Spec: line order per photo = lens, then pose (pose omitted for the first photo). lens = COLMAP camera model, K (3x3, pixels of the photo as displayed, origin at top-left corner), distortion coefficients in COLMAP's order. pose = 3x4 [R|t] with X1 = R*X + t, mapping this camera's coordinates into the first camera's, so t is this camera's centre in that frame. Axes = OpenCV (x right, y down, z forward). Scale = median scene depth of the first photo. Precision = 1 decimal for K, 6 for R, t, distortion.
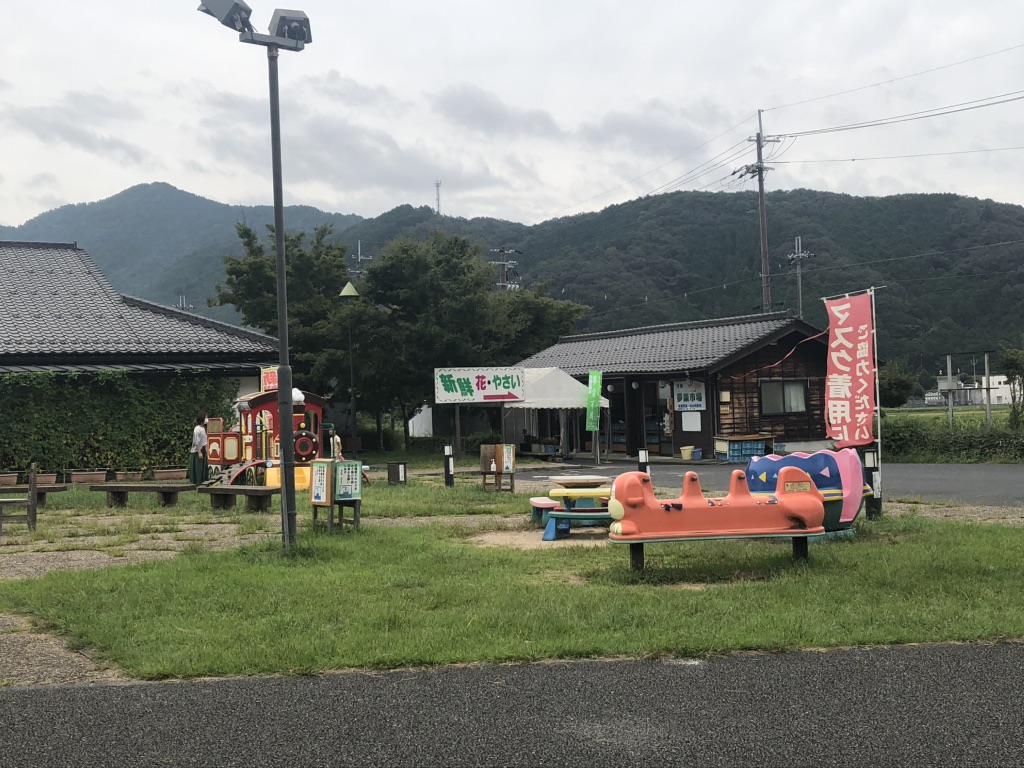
lens RADIAL K [[1642.2, 0, 512.0], [0, 1642.2, 384.0], [0, 0, 1]] dist [0.247452, -0.778067]
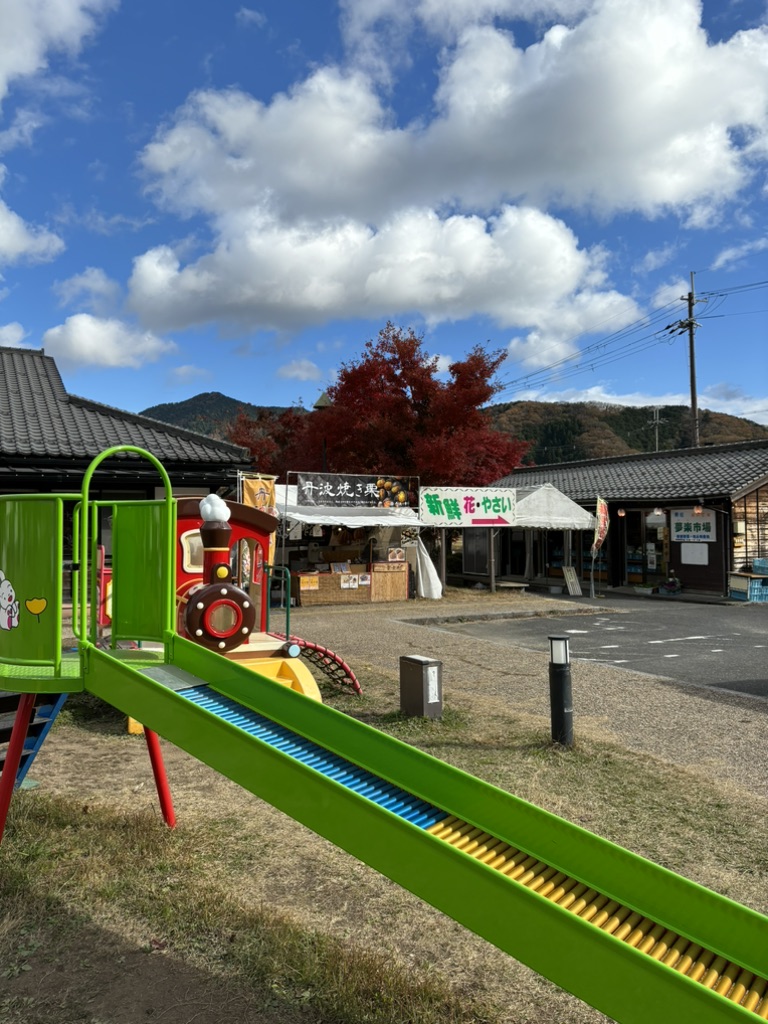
lens RADIAL K [[772.6, 0, 384.0], [0, 772.6, 512.0], [0, 0, 1]] dist [0.082985, -0.075092]
pose [[0.999528, 0.025561, -0.017069, -0.057587], [-0.025610, 0.999668, -0.002654, 0.005343], [0.016995, 0.003089, 0.999851, 0.578423]]
